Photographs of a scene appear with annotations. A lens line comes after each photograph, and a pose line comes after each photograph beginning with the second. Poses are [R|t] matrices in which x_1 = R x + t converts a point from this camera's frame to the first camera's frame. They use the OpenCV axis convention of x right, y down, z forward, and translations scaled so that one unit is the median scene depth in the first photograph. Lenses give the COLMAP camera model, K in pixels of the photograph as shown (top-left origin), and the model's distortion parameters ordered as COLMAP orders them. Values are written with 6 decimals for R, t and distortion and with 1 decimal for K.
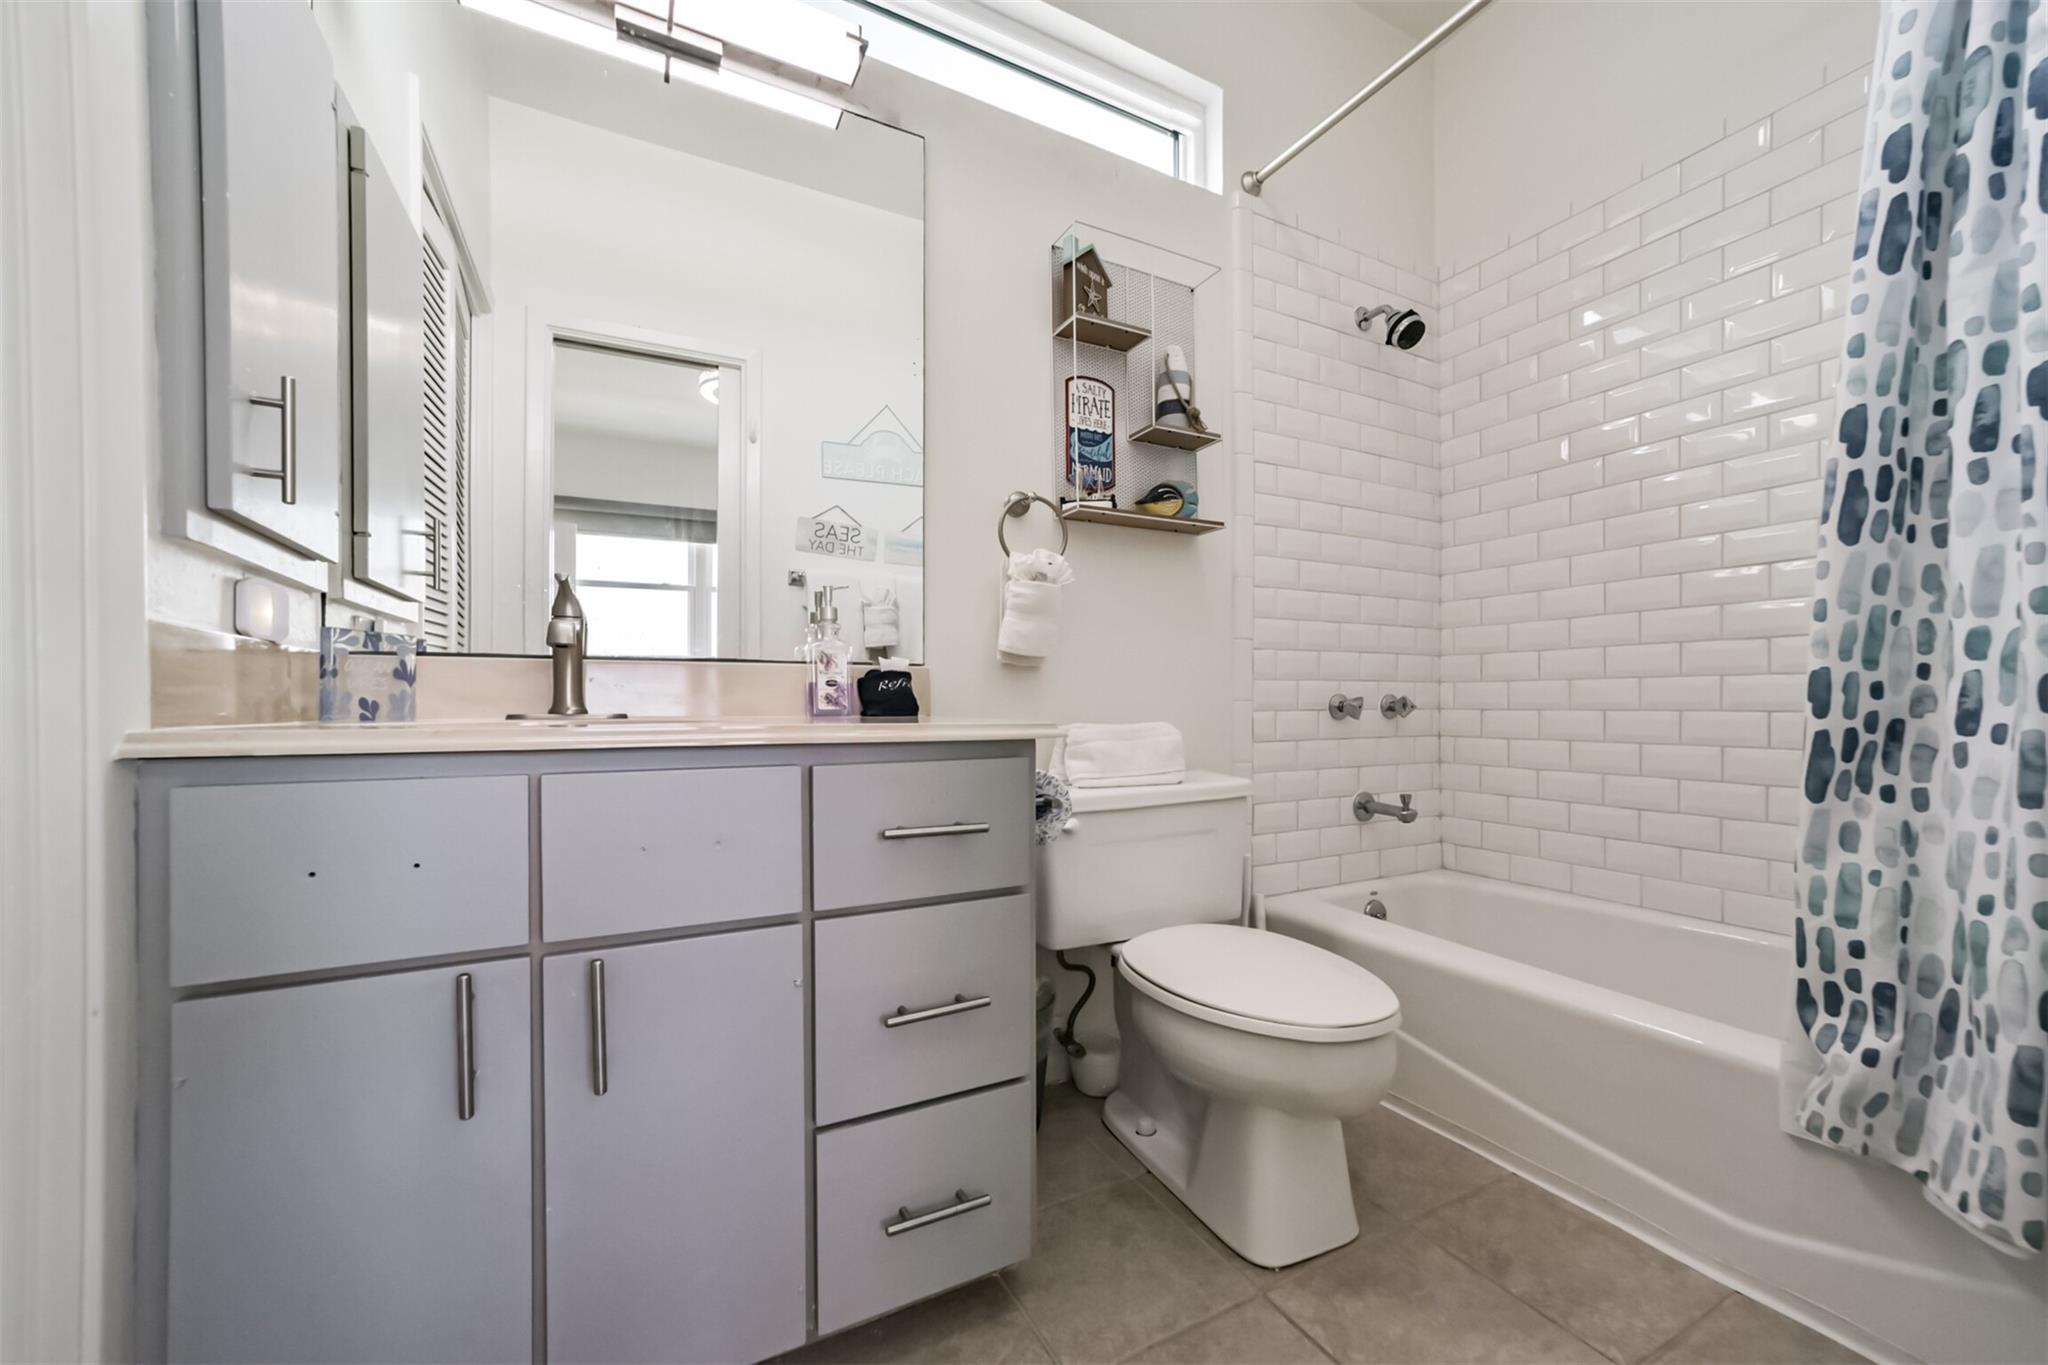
lens RADIAL K [[784.8, 0, 1019.8], [0, 784.8, 715.5], [0, 0, 1]] dist [-0.001032, -0.000043]
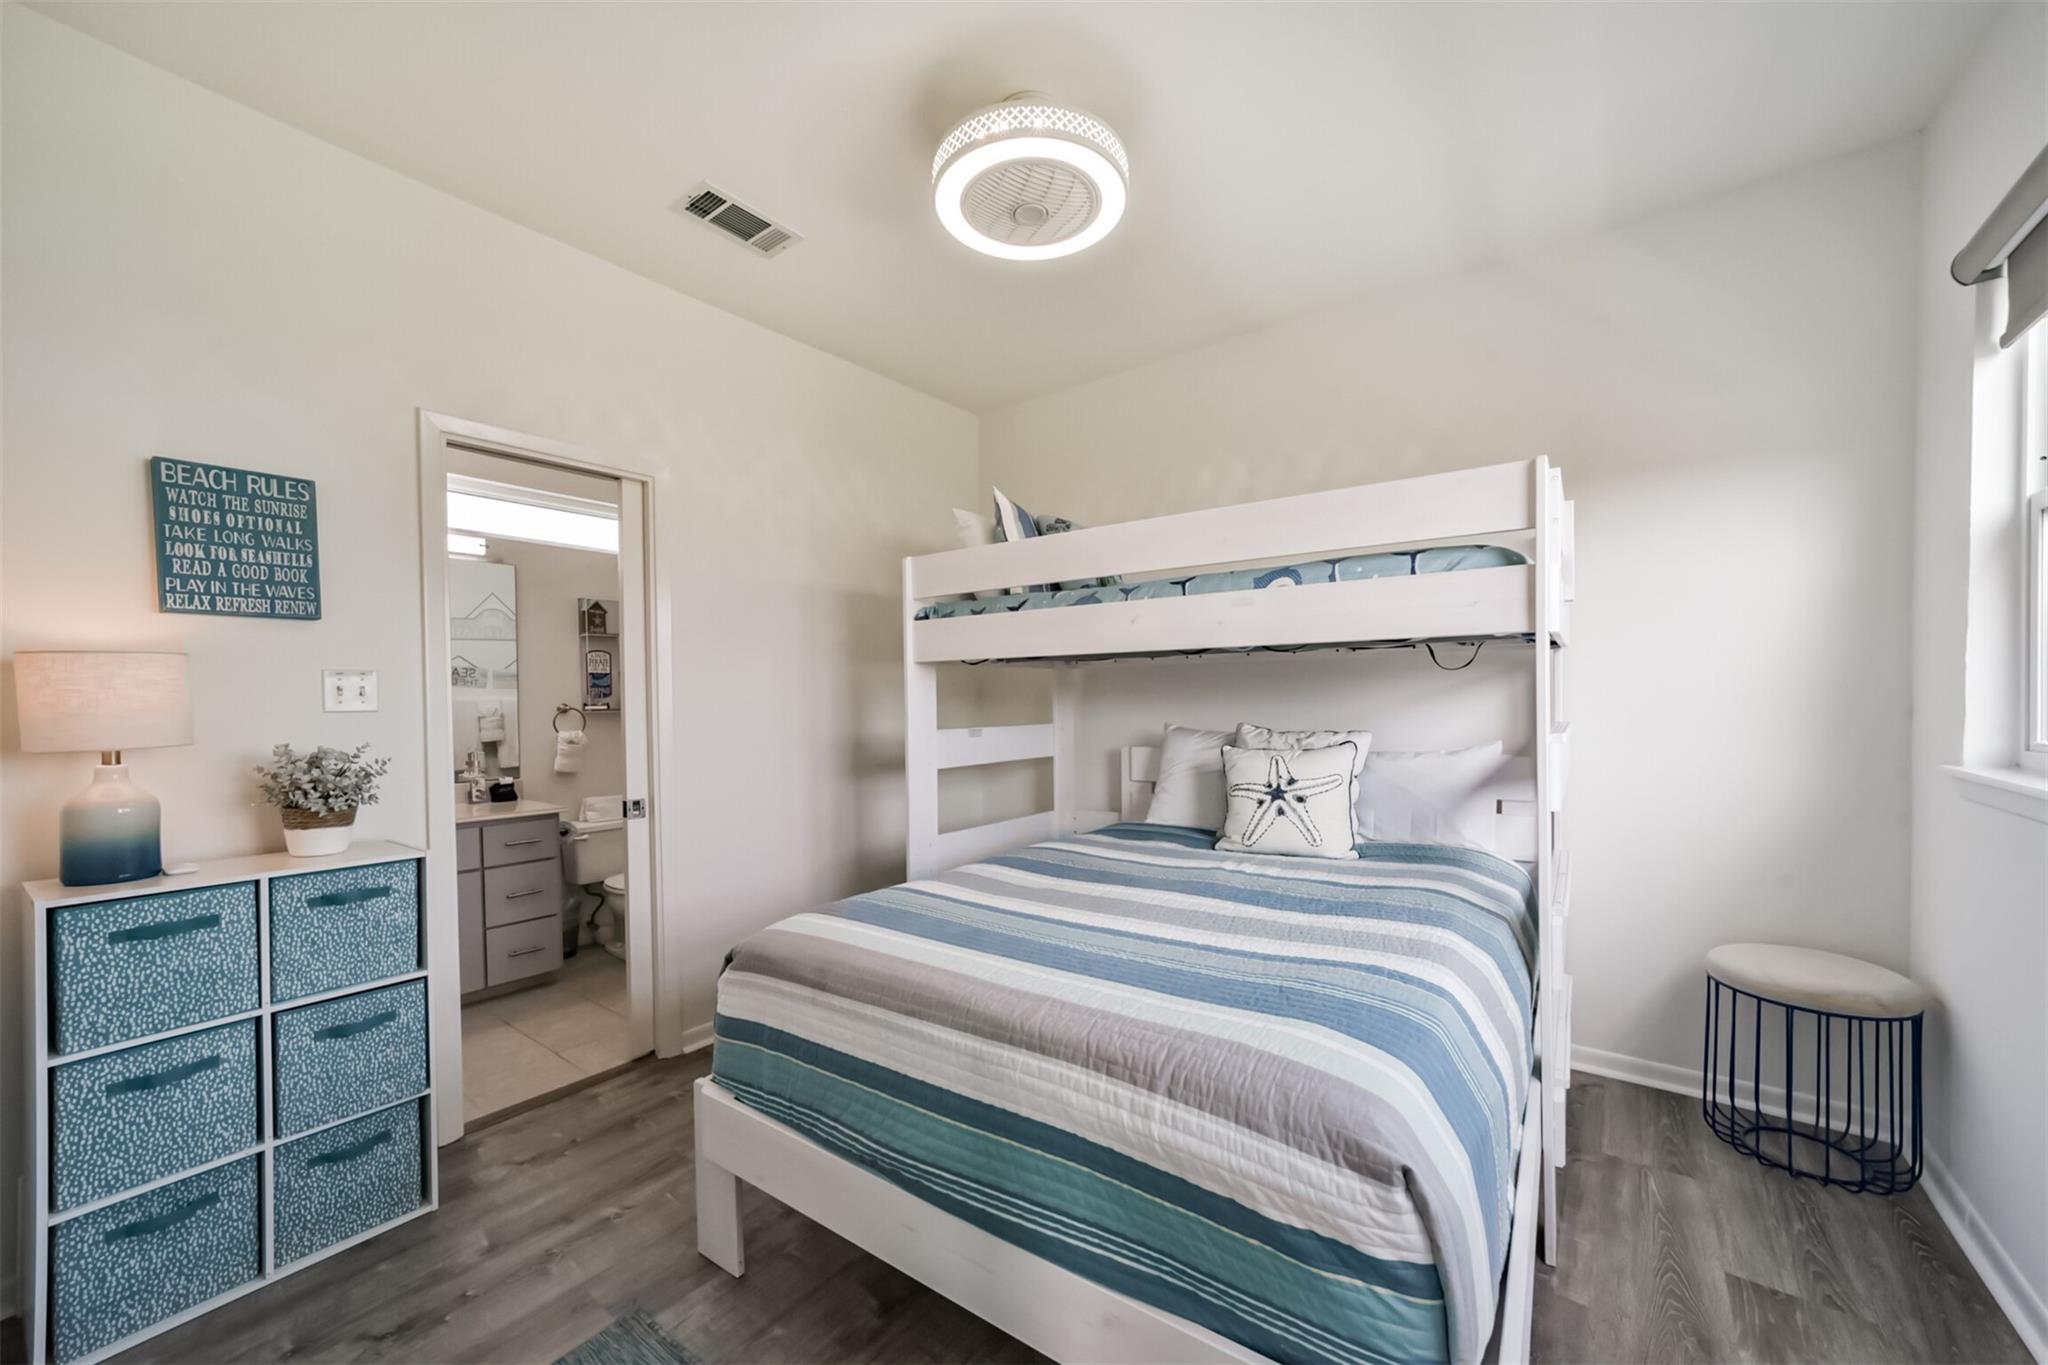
lens RADIAL K [[784.8, 0, 1019.8], [0, 784.8, 715.5], [0, 0, 1]] dist [-0.001032, -0.000043]
pose [[0.906422, -0.017537, 0.422009, 0.270173], [0.016105, 0.999846, 0.006958, -0.254212], [-0.422066, 0.000489, 0.906565, -1.930838]]
